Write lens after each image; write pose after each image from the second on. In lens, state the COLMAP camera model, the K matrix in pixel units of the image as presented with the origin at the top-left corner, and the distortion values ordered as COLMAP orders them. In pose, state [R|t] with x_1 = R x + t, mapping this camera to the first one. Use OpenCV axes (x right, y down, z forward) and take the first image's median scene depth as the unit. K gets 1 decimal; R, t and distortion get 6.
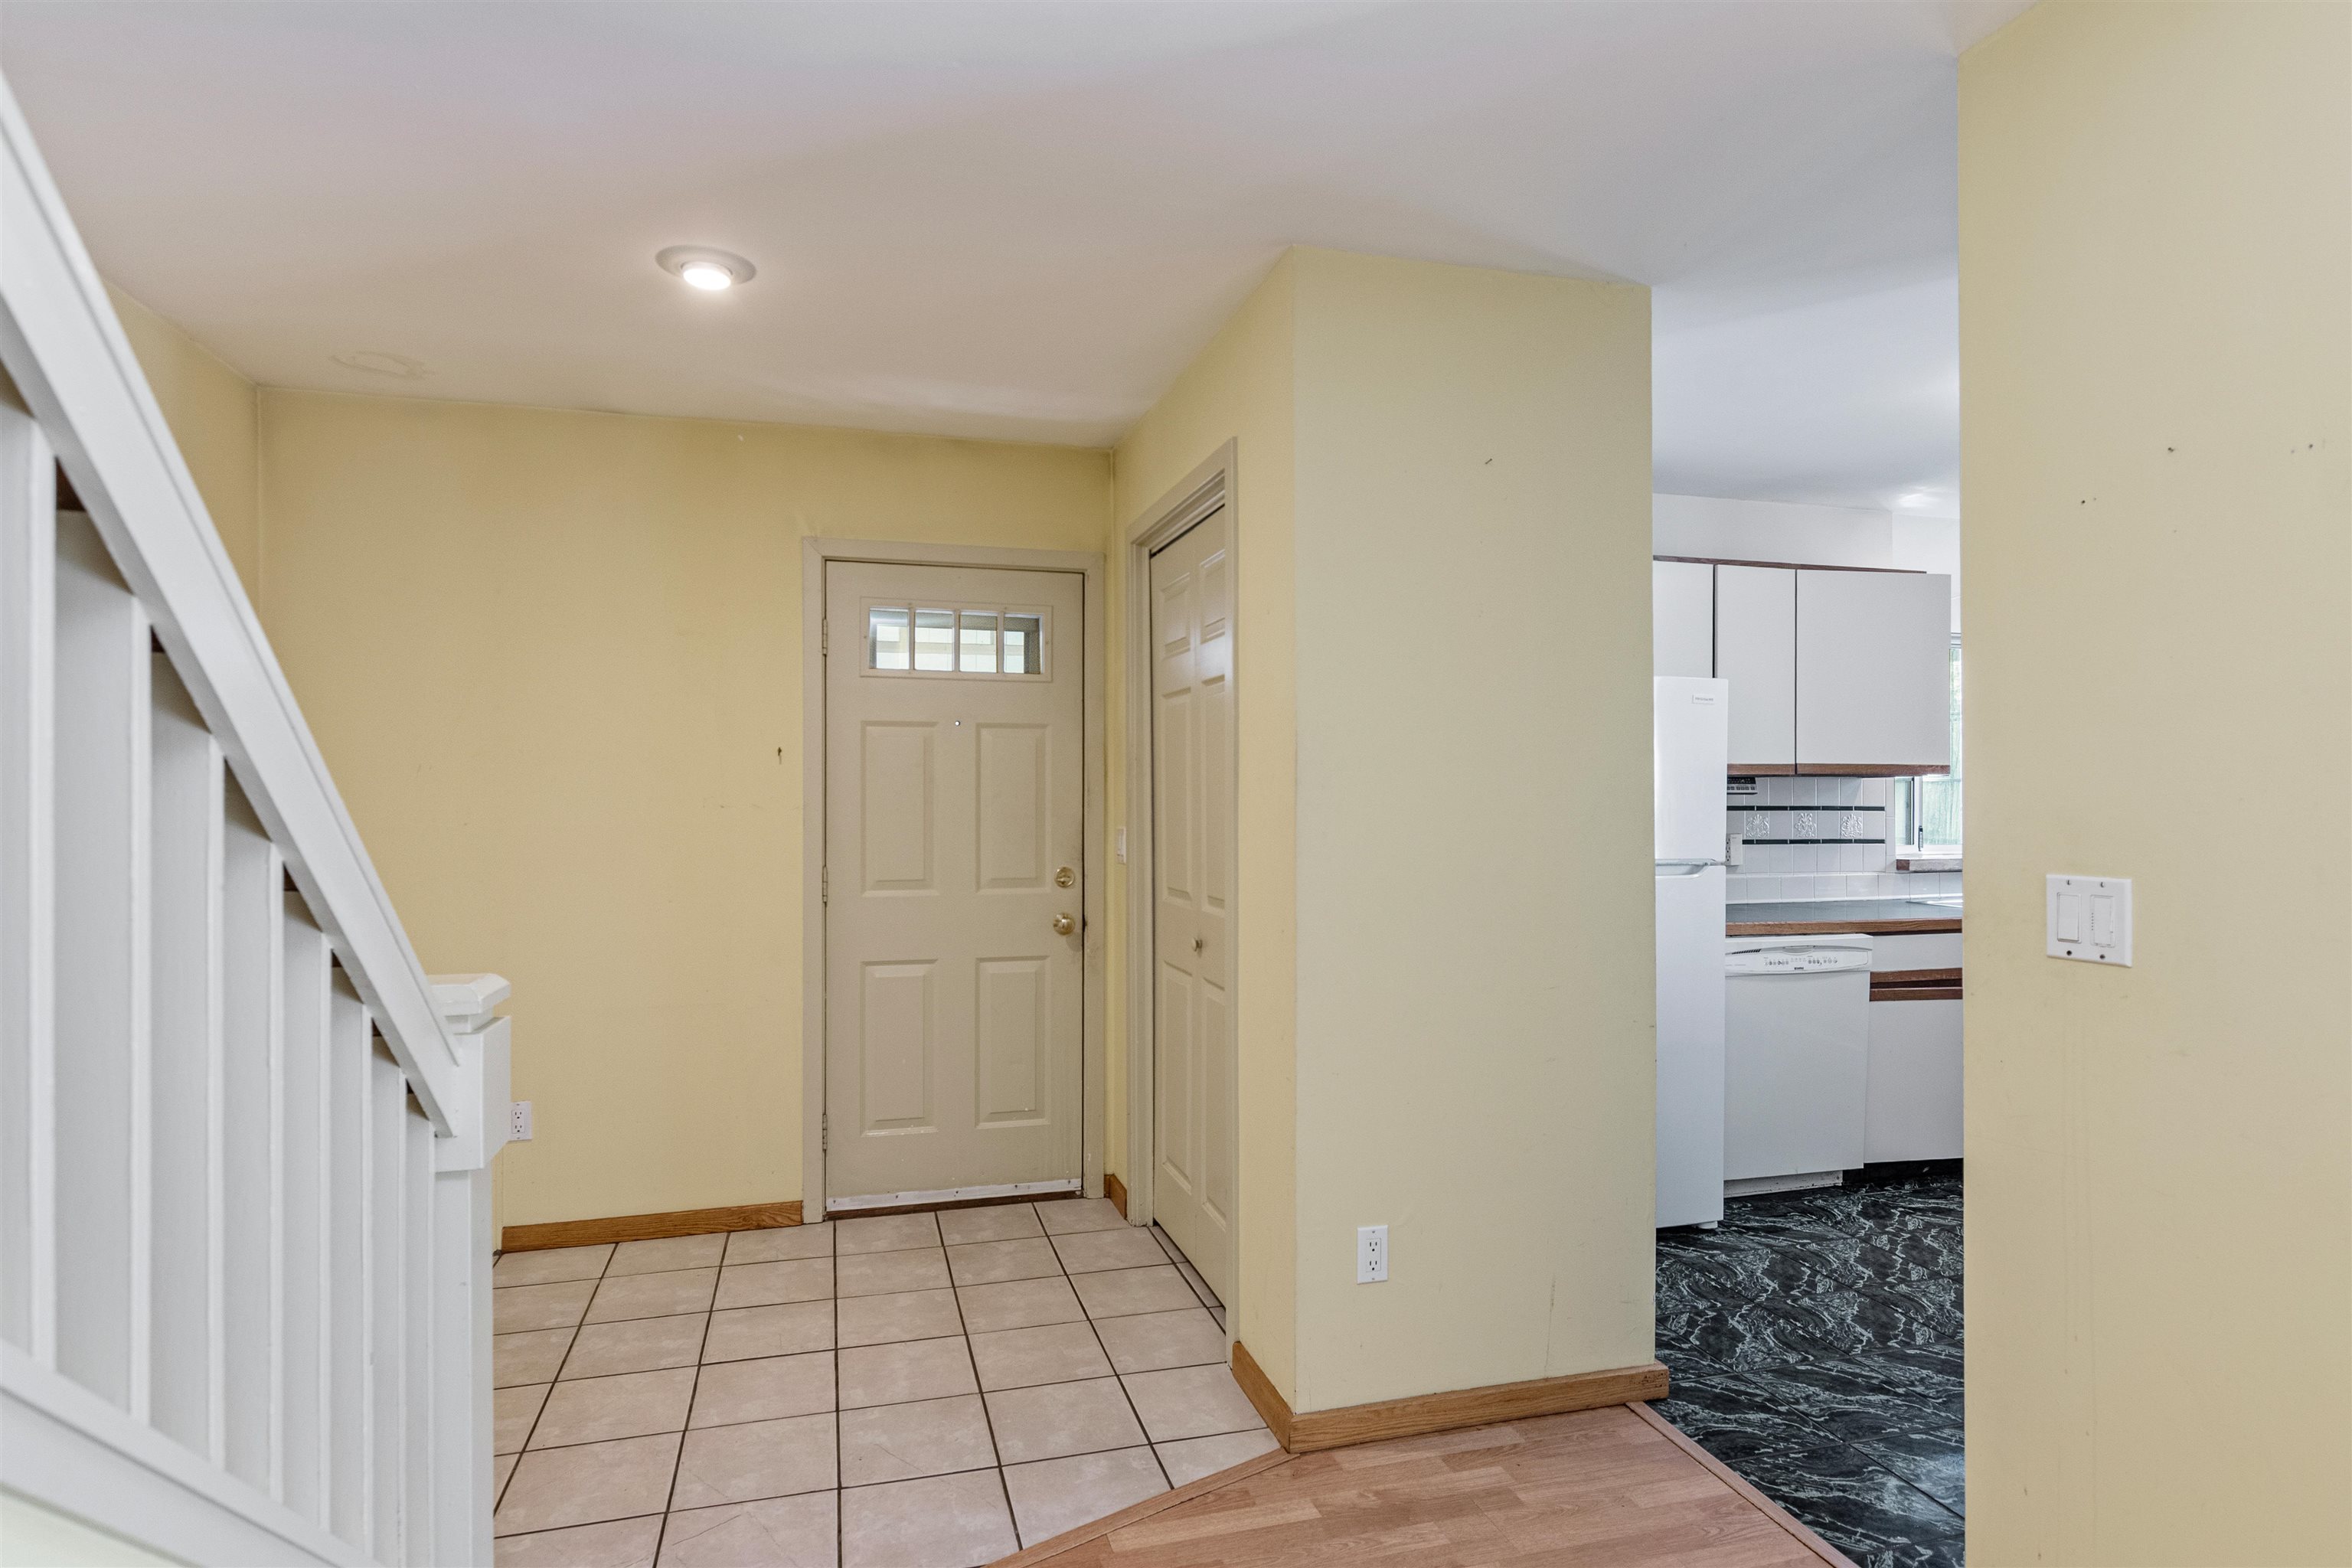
lens RADIAL K [[1204.4, 0, 1156.6], [0, 1204.4, 807.5], [0, 0, 1]] dist [-0.001957, 0.000037]
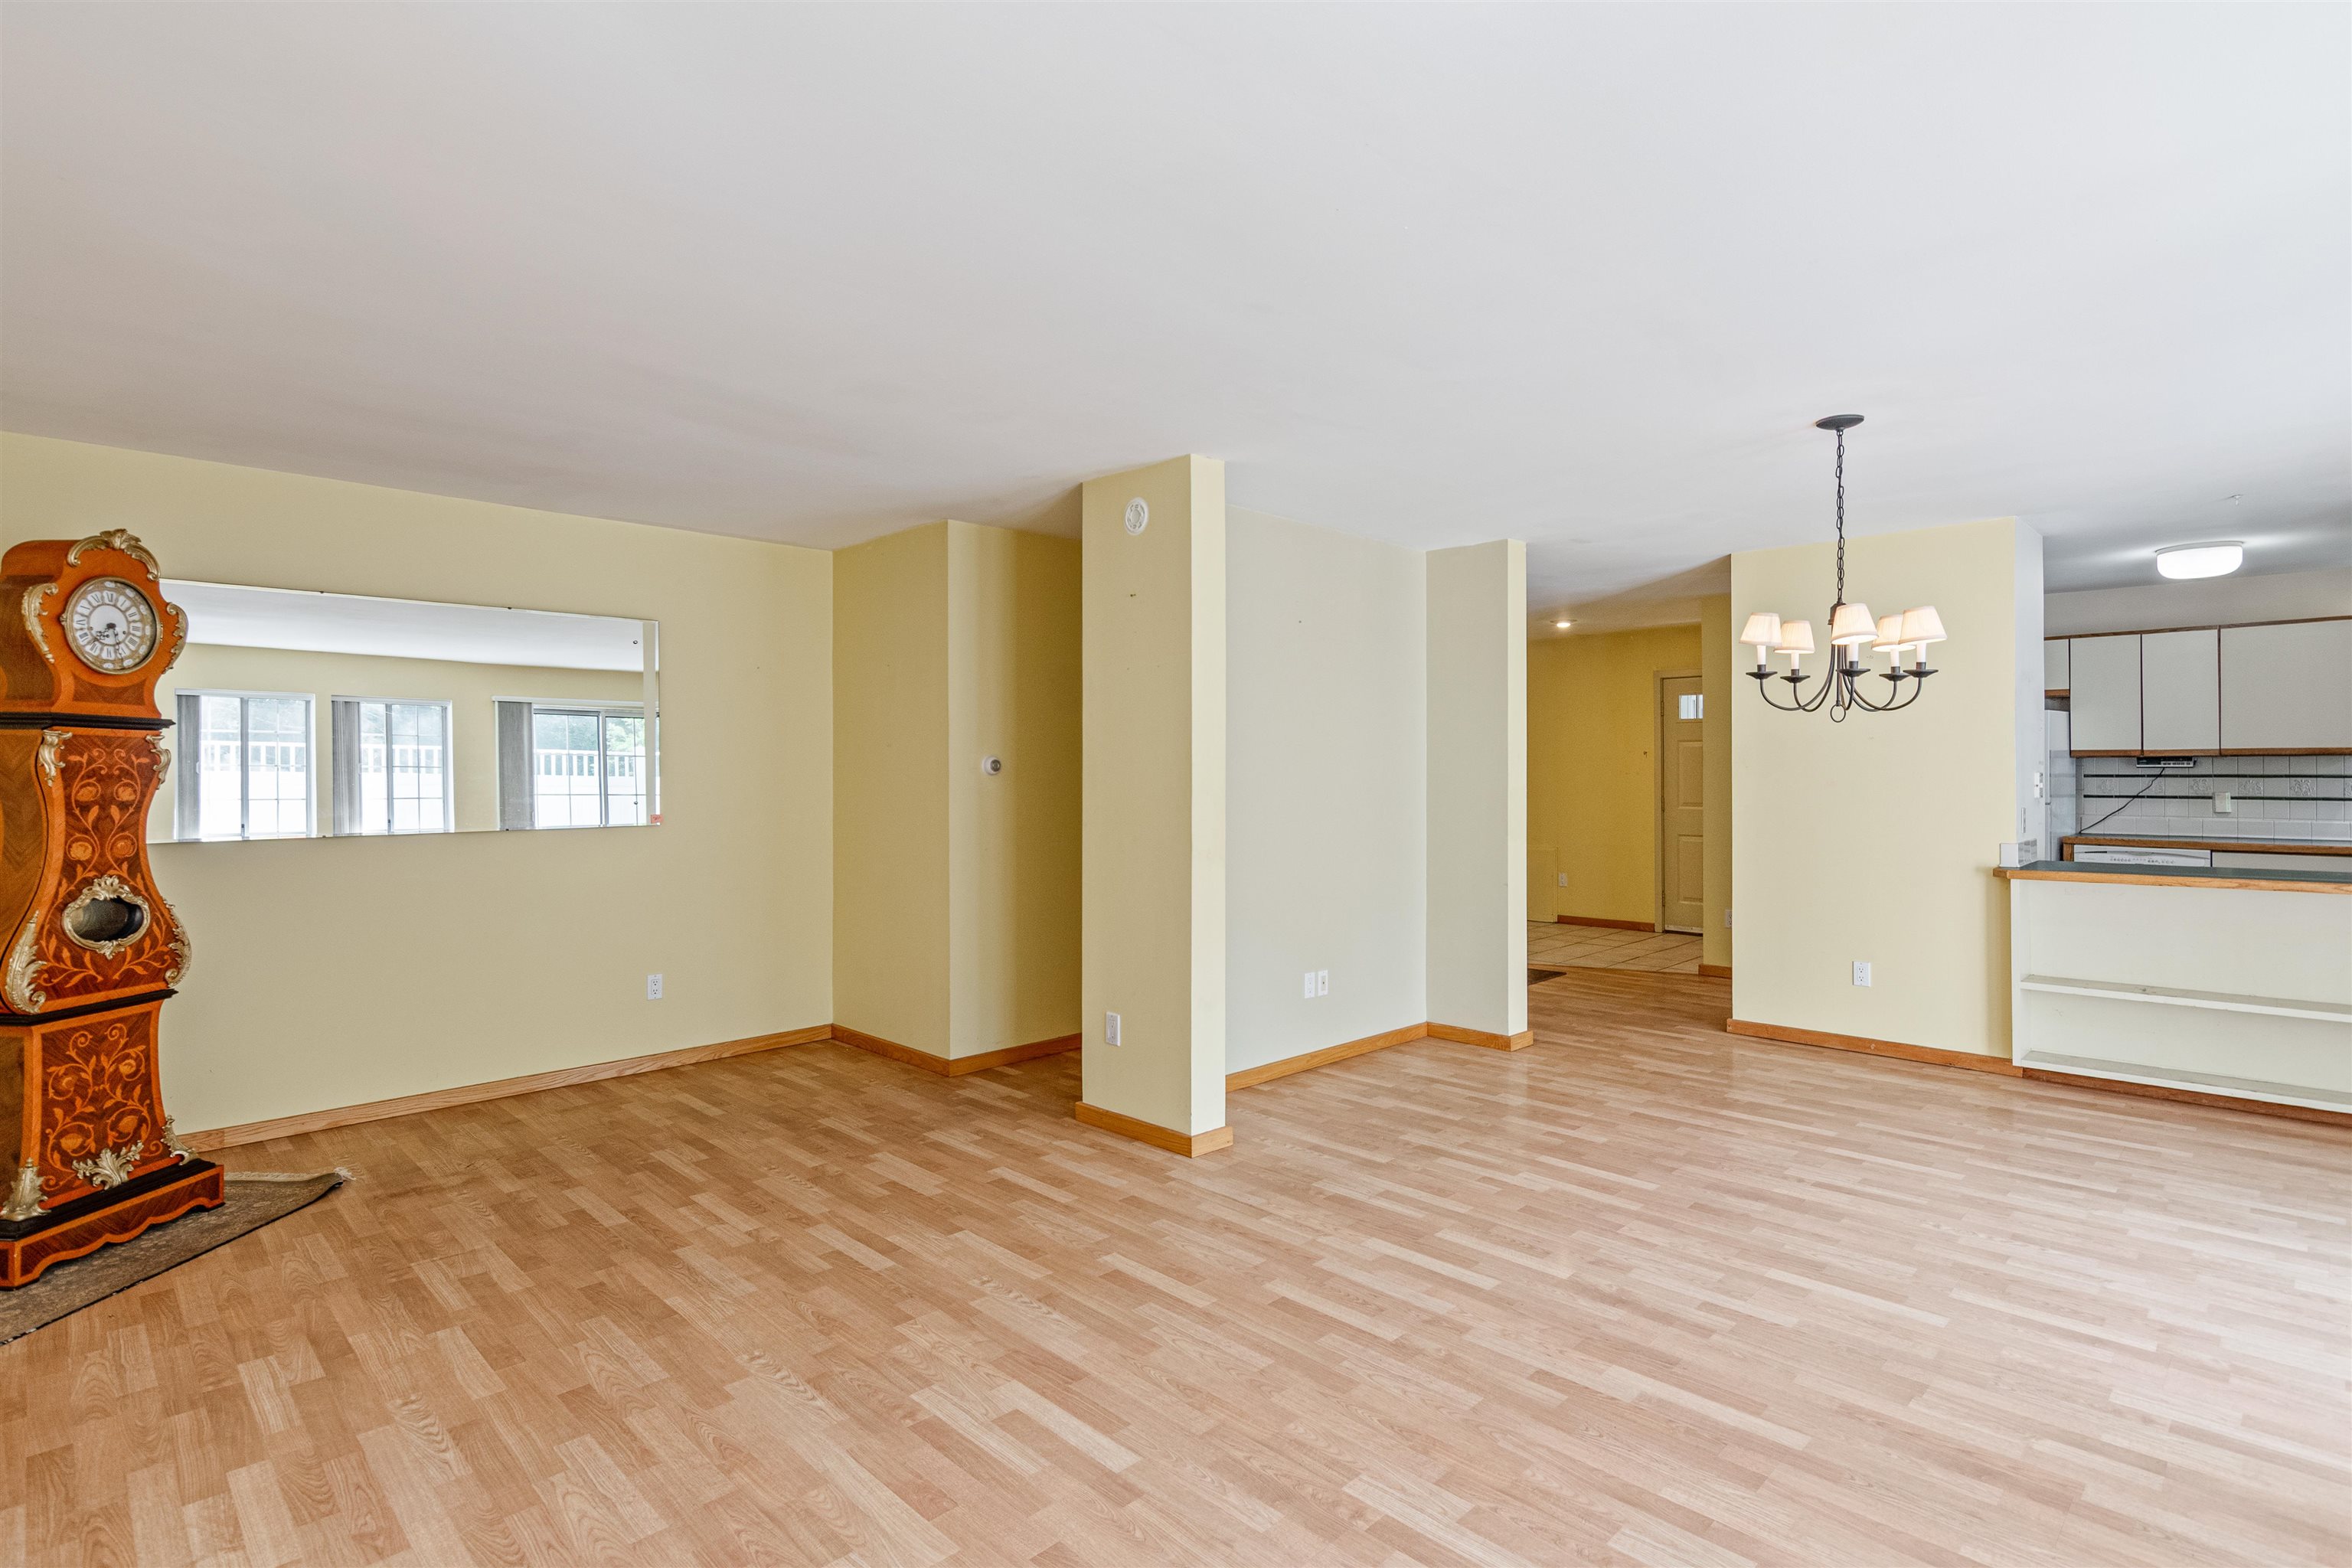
lens RADIAL K [[1152.4, 0, 1167.2], [0, 1152.4, 760.5], [0, 0, 1]] dist [-0.000251, 0.001085]
pose [[0.497471, -0.007419, -0.867449, 1.357002], [-0.001648, 0.999954, -0.009498, -0.004277], [0.867479, 0.006154, 0.497436, -1.173599]]
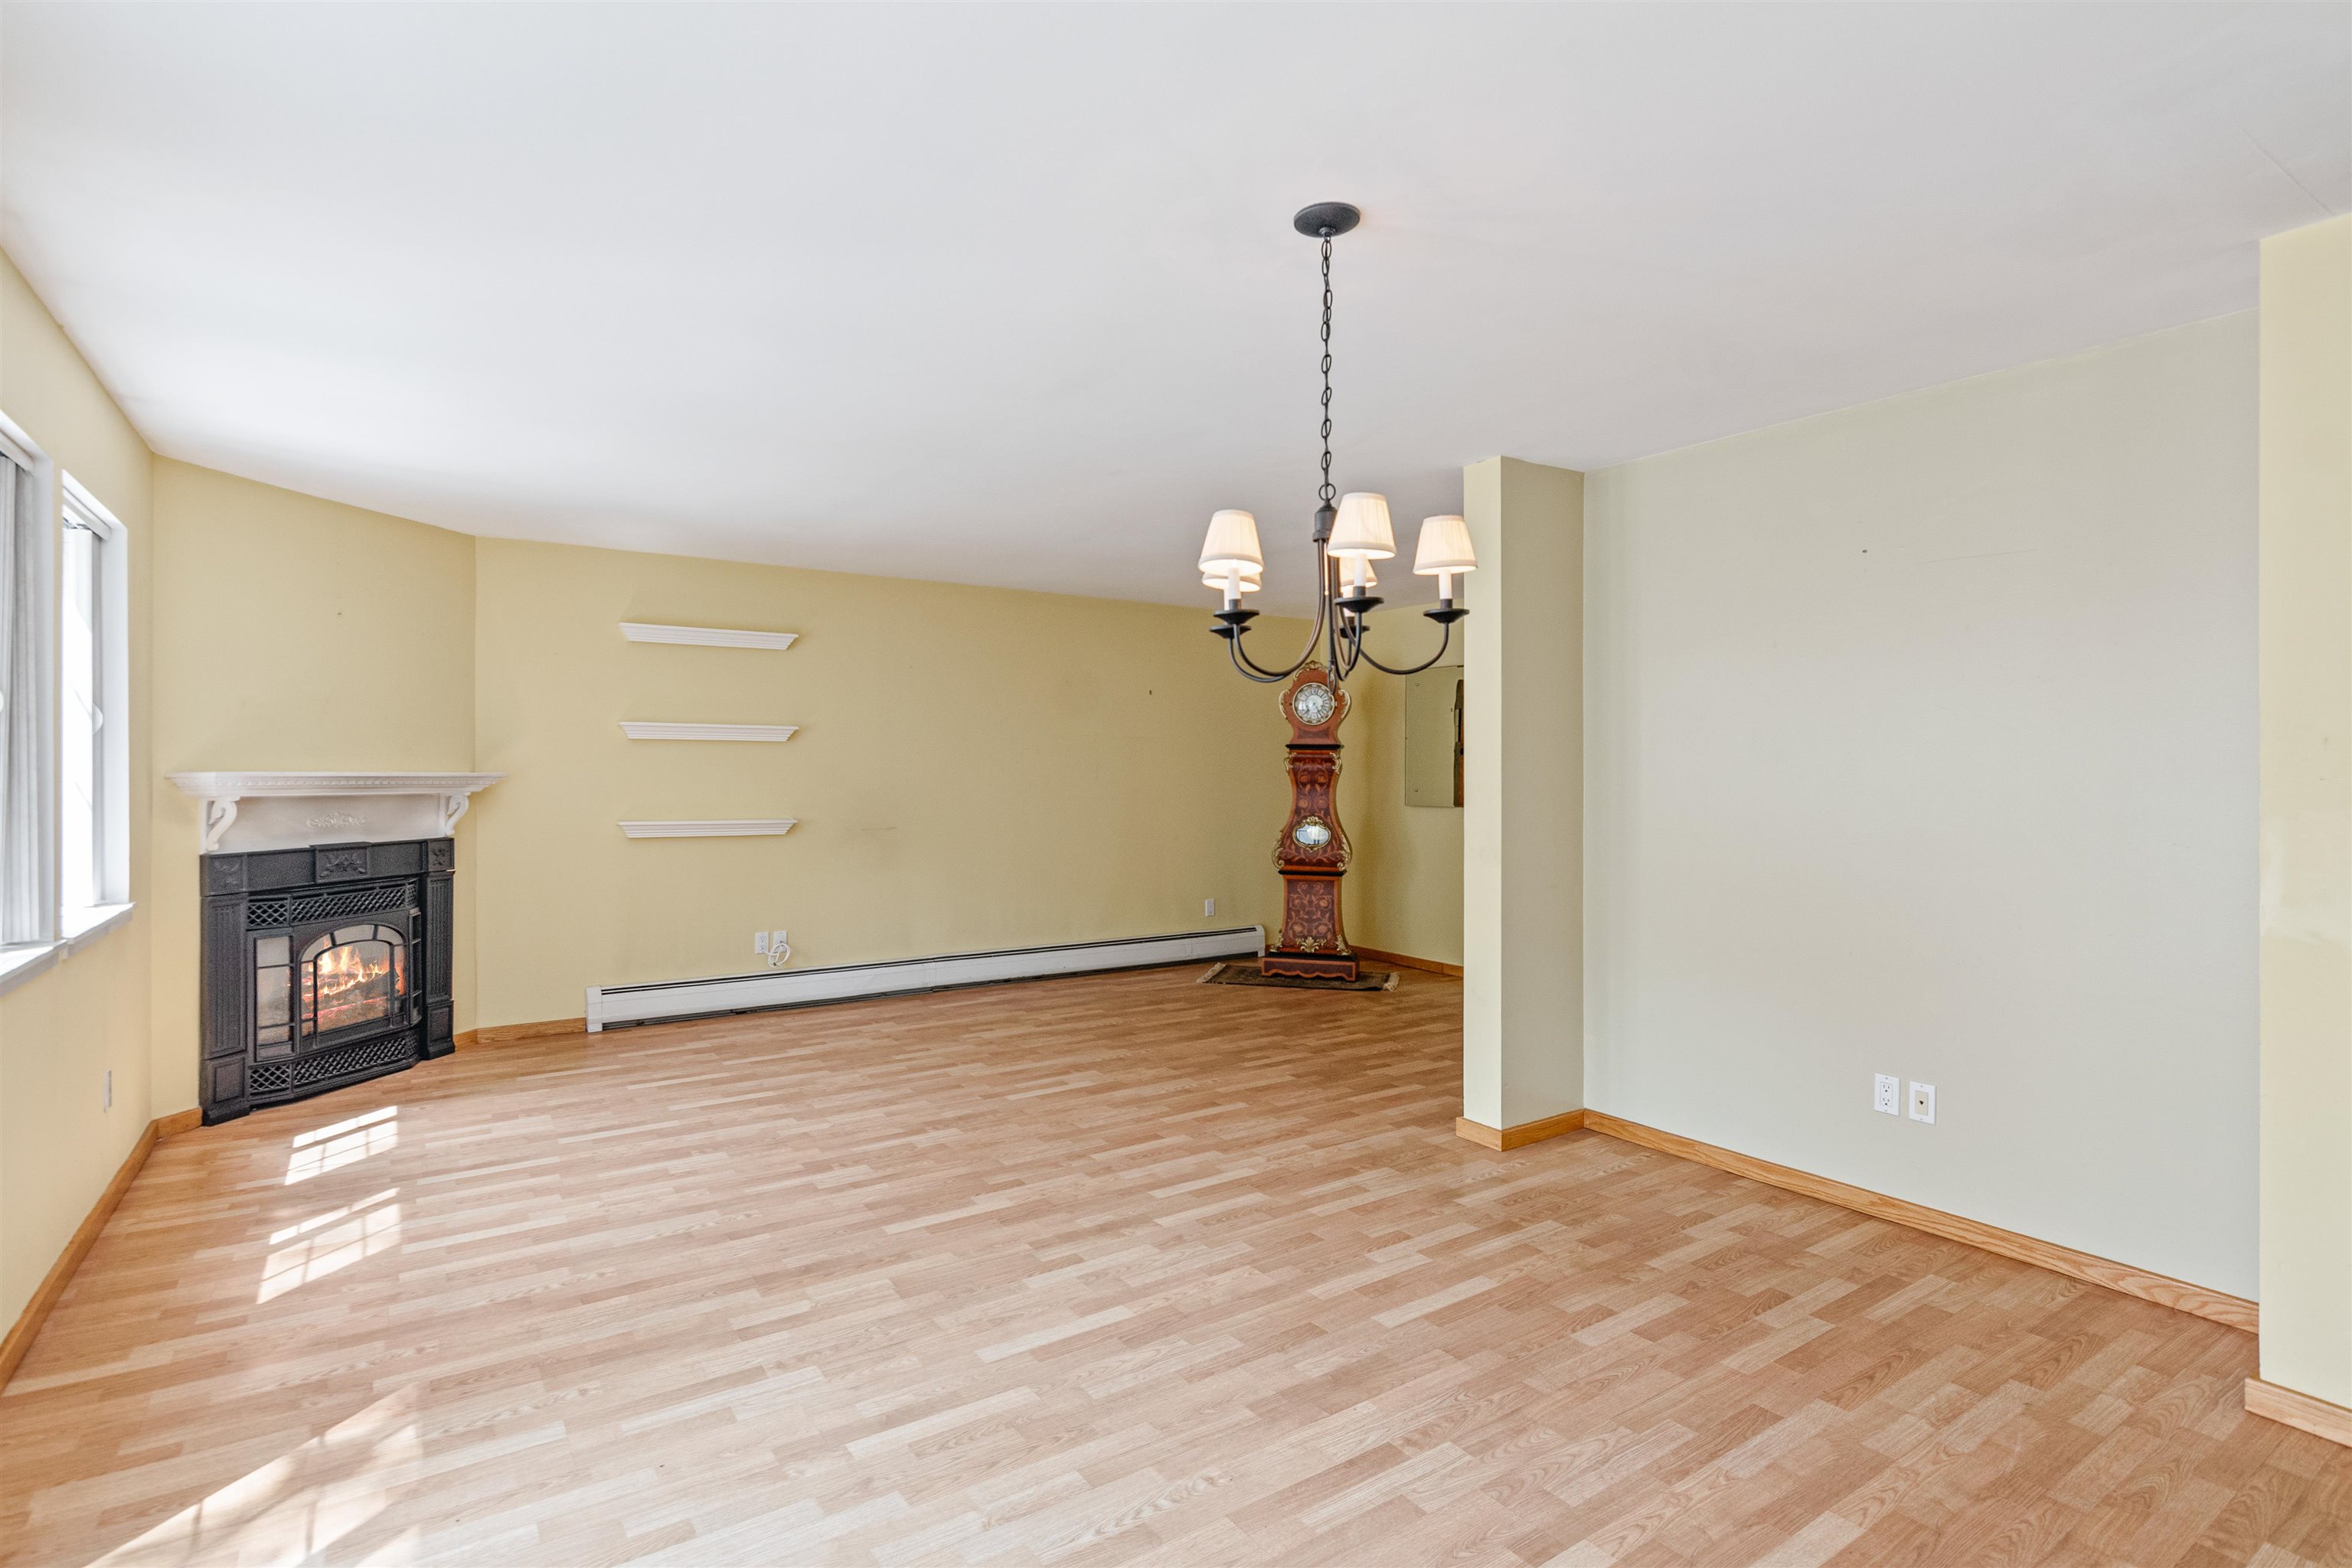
lens RADIAL K [[1153.1, 0, 1170.7], [0, 1153.1, 770.1], [0, 0, 1]] dist [0.001700, 0.000227]
pose [[-0.941932, -0.000169, -0.335804, 1.081757], [-0.001570, 0.999991, 0.003901, -0.008459], [0.335801, 0.004202, -0.941924, 0.354876]]
